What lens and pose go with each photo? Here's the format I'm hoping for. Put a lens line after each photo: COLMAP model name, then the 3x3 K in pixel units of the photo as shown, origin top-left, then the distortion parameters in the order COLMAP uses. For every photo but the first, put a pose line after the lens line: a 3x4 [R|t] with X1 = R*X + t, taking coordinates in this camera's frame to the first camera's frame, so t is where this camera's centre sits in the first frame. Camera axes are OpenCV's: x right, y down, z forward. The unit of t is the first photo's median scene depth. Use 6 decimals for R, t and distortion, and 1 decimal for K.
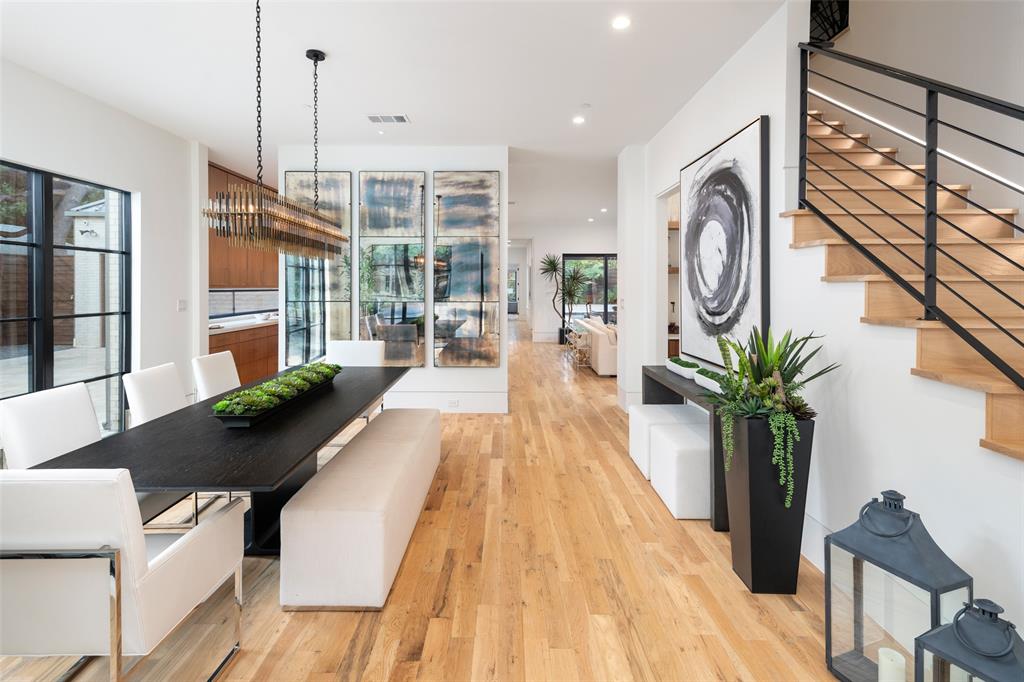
lens RADIAL K [[499.4, 0, 507.2], [0, 499.4, 288.4], [0, 0, 1]] dist [0.023502, -0.000108]
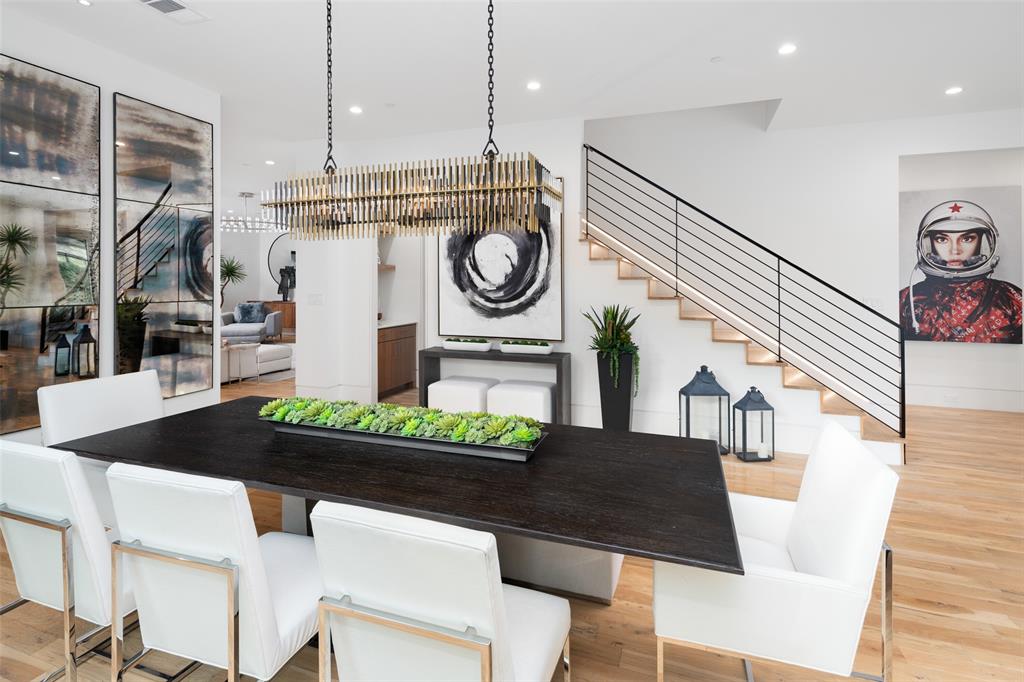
lens RADIAL K [[497.8, 0, 512.8], [0, 497.8, 280.2], [0, 0, 1]] dist [0.023652, 0.000010]
pose [[0.336493, 0.007485, 0.941656, -0.890507], [-0.001797, 0.999972, -0.007306, 0.002346], [-0.941684, 0.000767, 0.336497, 0.515854]]
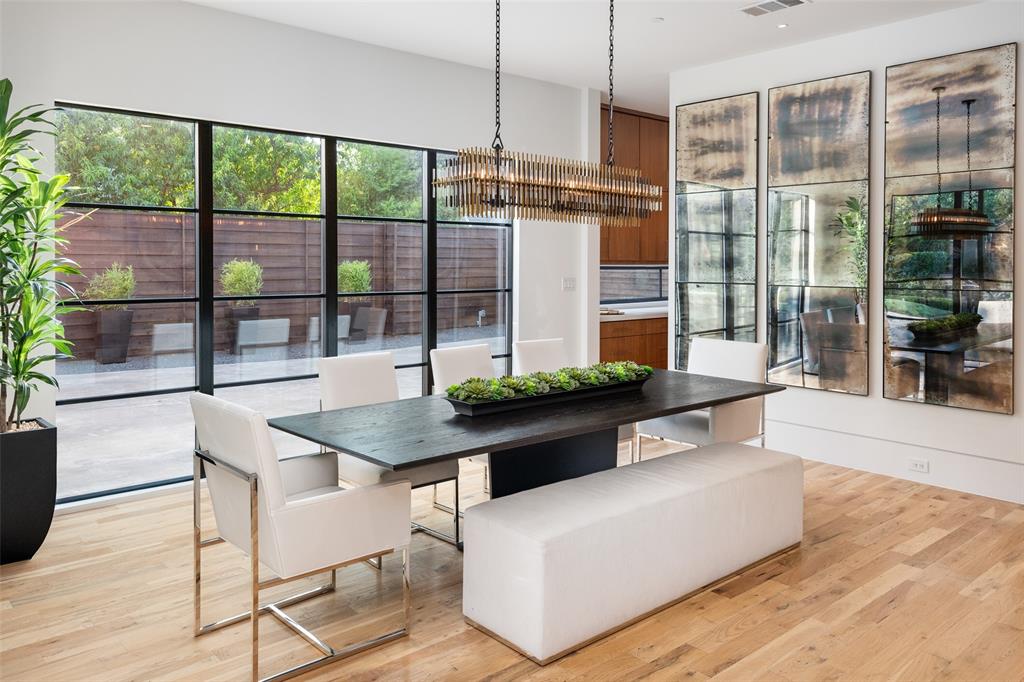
lens RADIAL K [[772.5, 0, 509.6], [0, 772.5, 271.6], [0, 0, 1]] dist [0.030202, -0.003369]
pose [[0.666850, 0.010299, -0.745121, 0.383394], [-0.005474, 0.999945, 0.008922, 0.002509], [0.745172, -0.001871, 0.666870, 0.086519]]
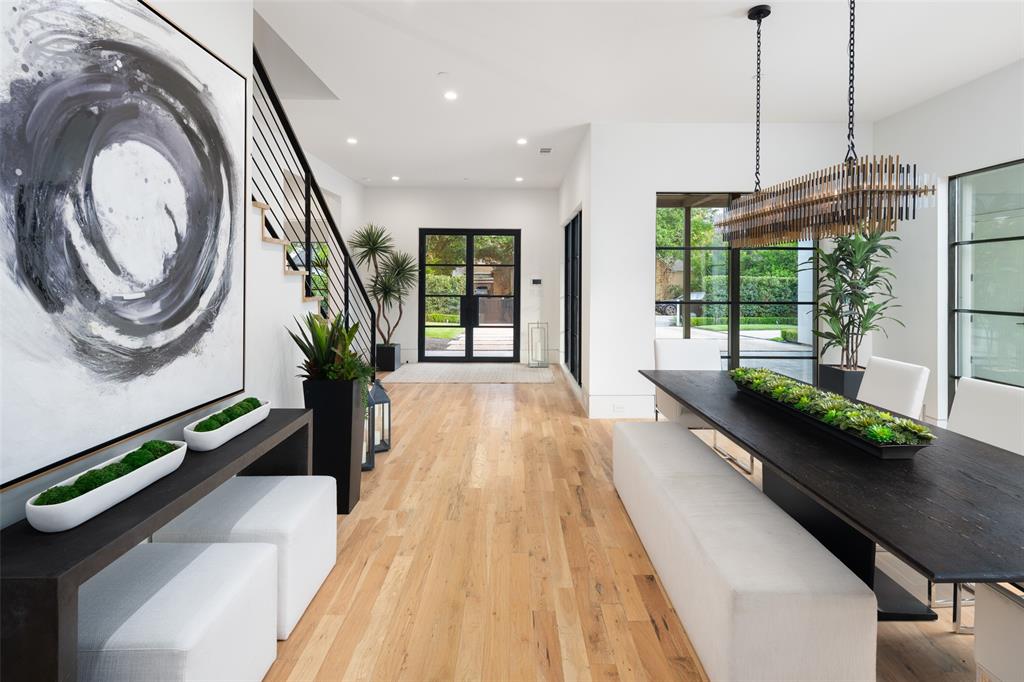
lens RADIAL K [[497.8, 0, 512.8], [0, 497.8, 280.2], [0, 0, 1]] dist [0.023652, 0.000010]
pose [[-0.999990, -0.004233, 0.001512, 0.041671], [-0.004232, 0.999991, 0.000673, -0.001568], [-0.001515, 0.000667, -0.999999, 1.559852]]
